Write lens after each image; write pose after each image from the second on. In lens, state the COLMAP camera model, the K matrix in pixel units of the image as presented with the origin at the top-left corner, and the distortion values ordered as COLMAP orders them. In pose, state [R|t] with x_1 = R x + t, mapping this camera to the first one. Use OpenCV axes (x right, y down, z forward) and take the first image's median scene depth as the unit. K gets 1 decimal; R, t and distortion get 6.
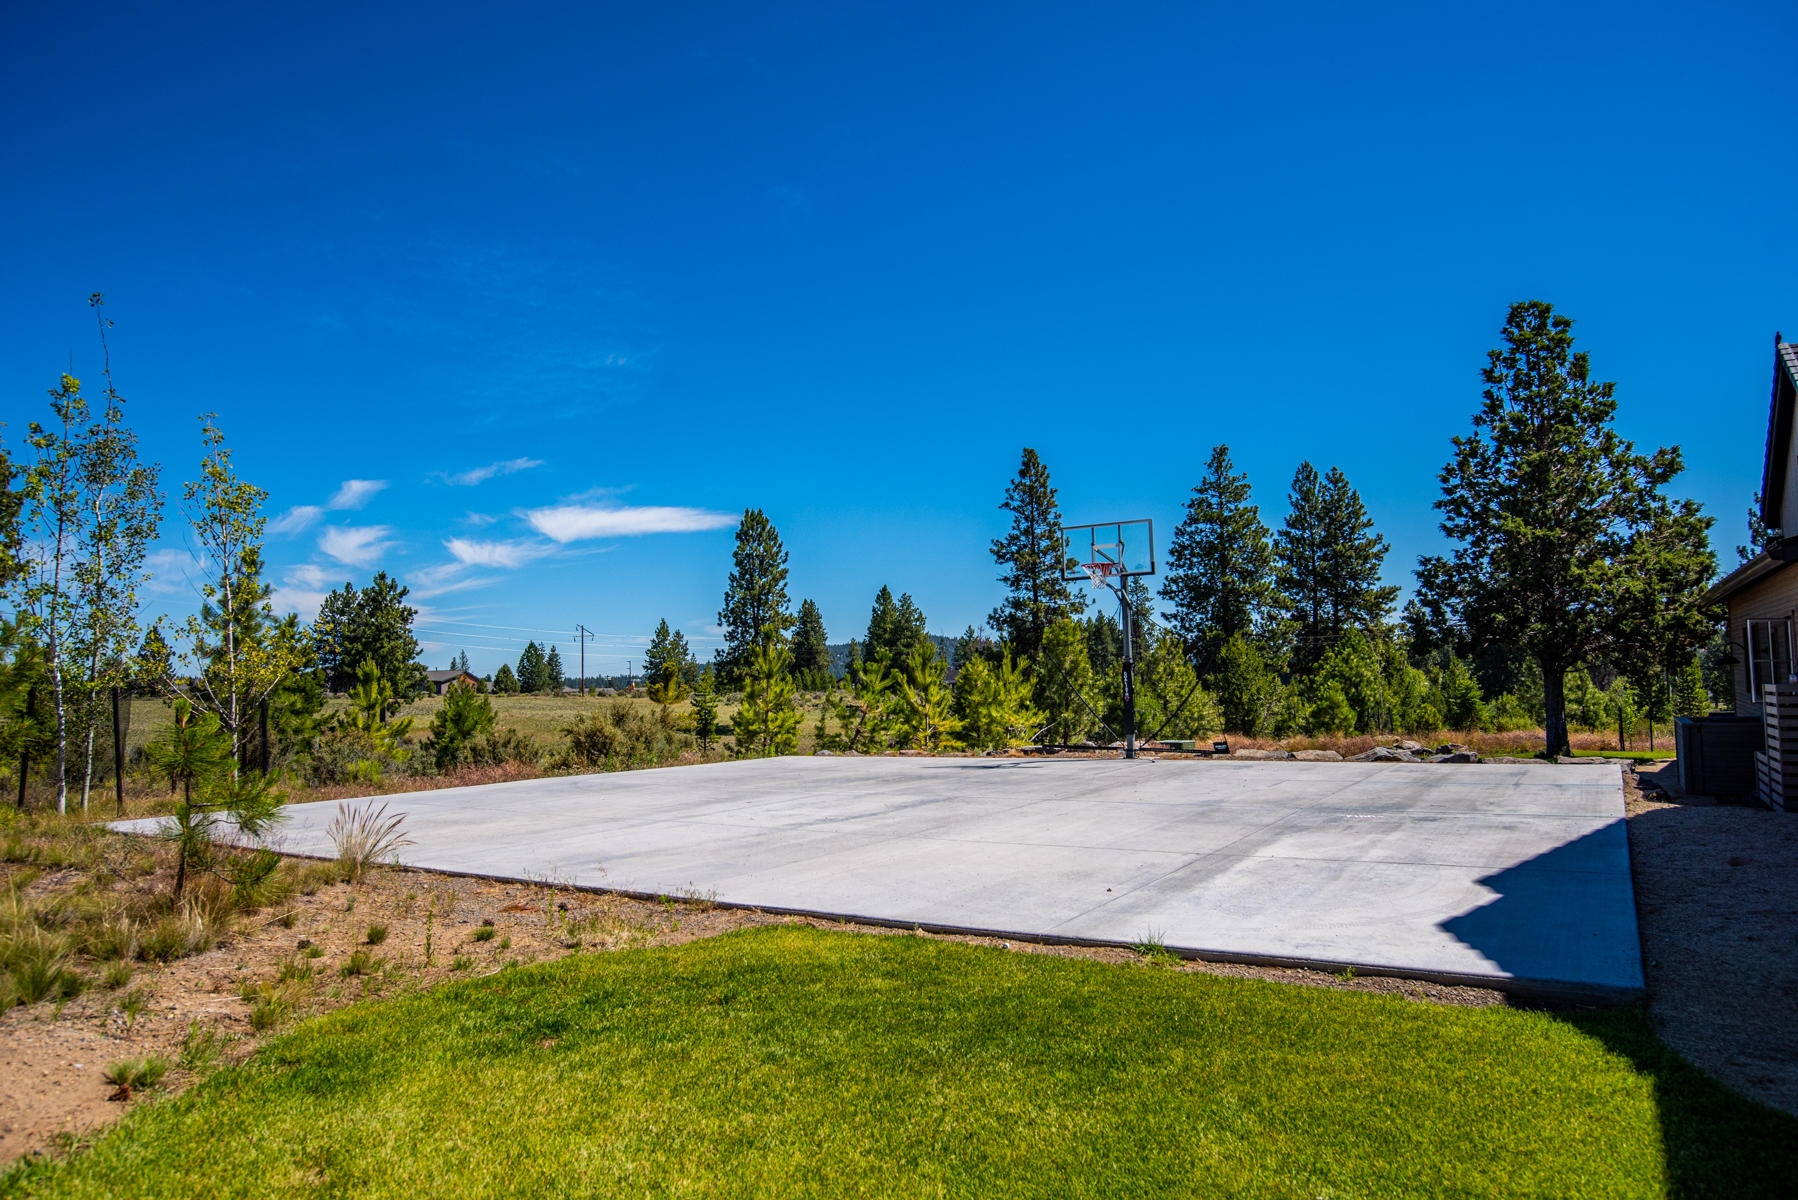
lens RADIAL K [[1125.2, 0, 899.0], [0, 1125.2, 600.0], [0, 0, 1]] dist [-0.004890, 0.001315]
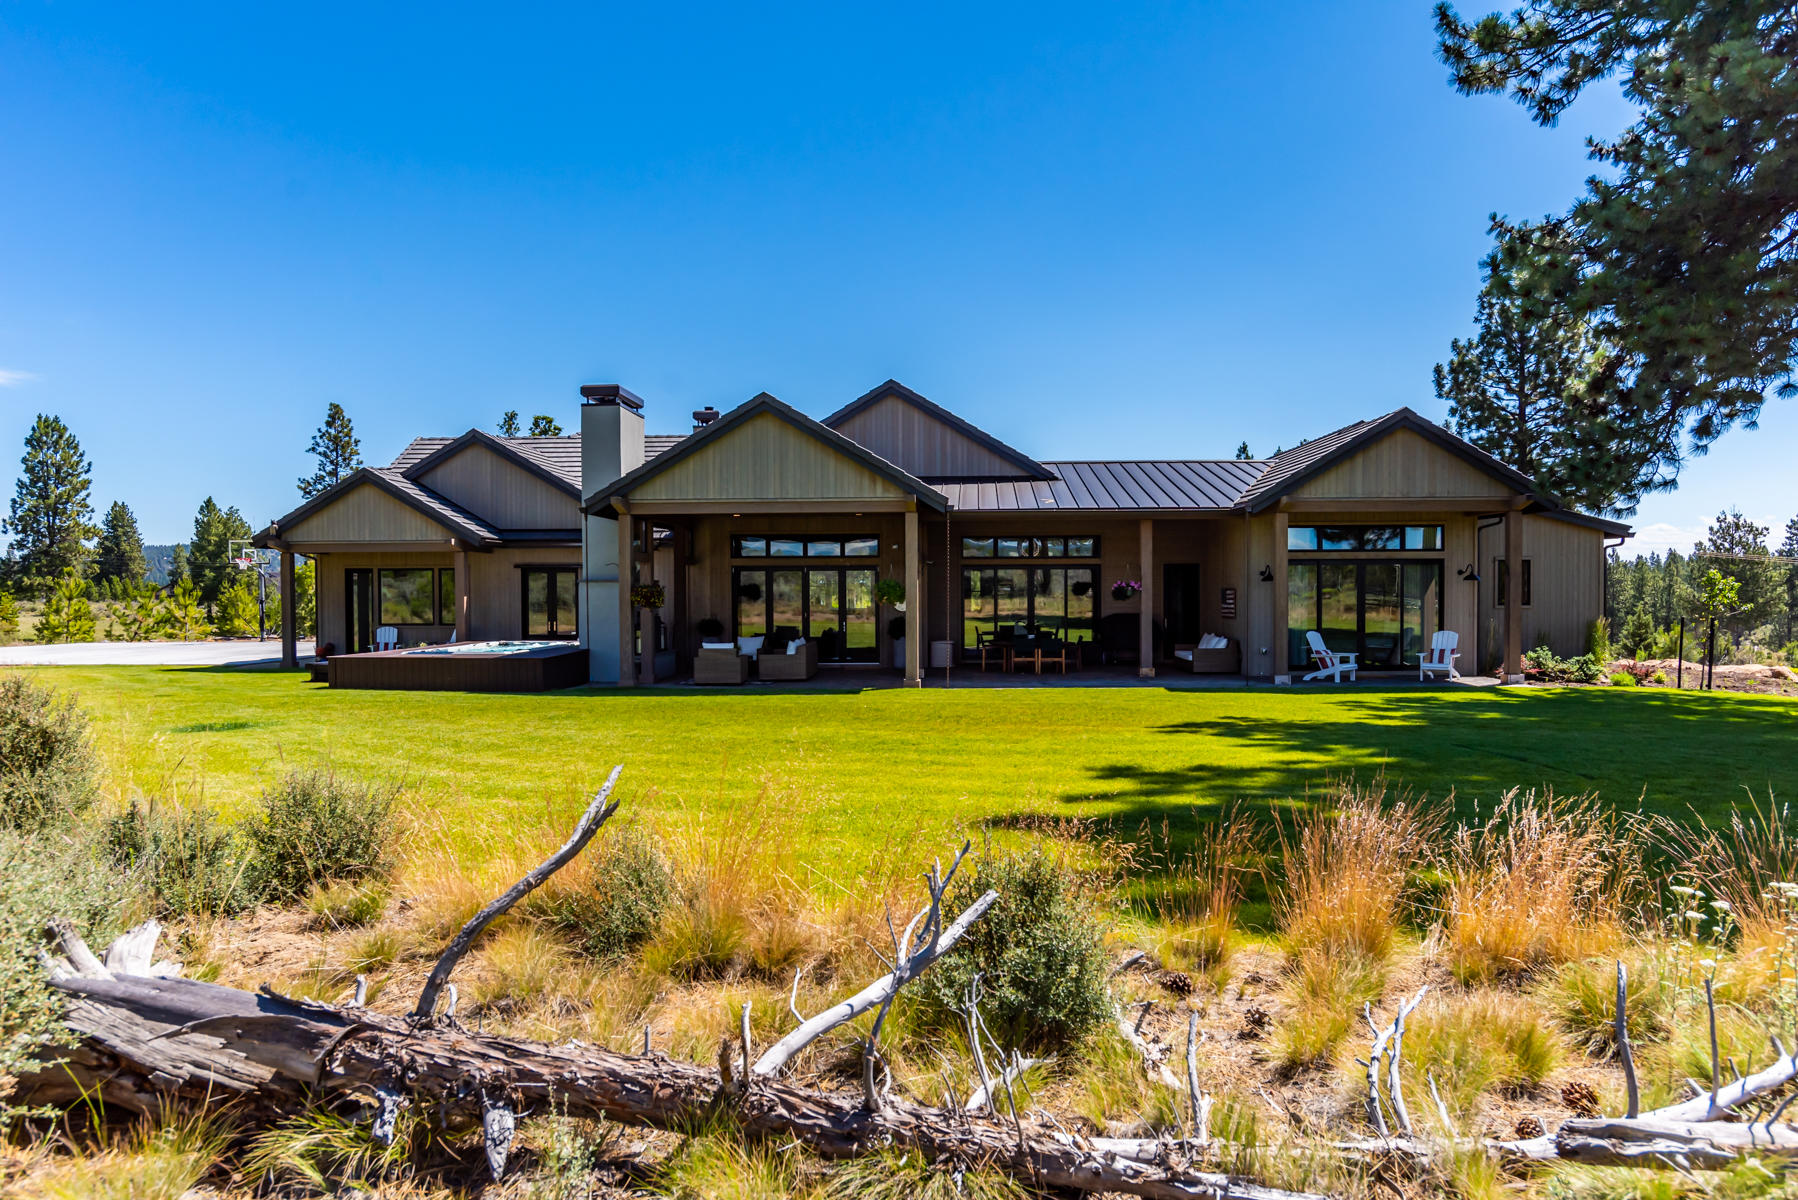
lens RADIAL K [[1125.2, 0, 899.0], [0, 1125.2, 600.0], [0, 0, 1]] dist [-0.004890, 0.001315]
pose [[0.865925, 0.010084, 0.500073, 0.024574], [-0.049456, 0.996624, 0.065541, -0.021550], [-0.497724, -0.081485, 0.863500, -0.221453]]
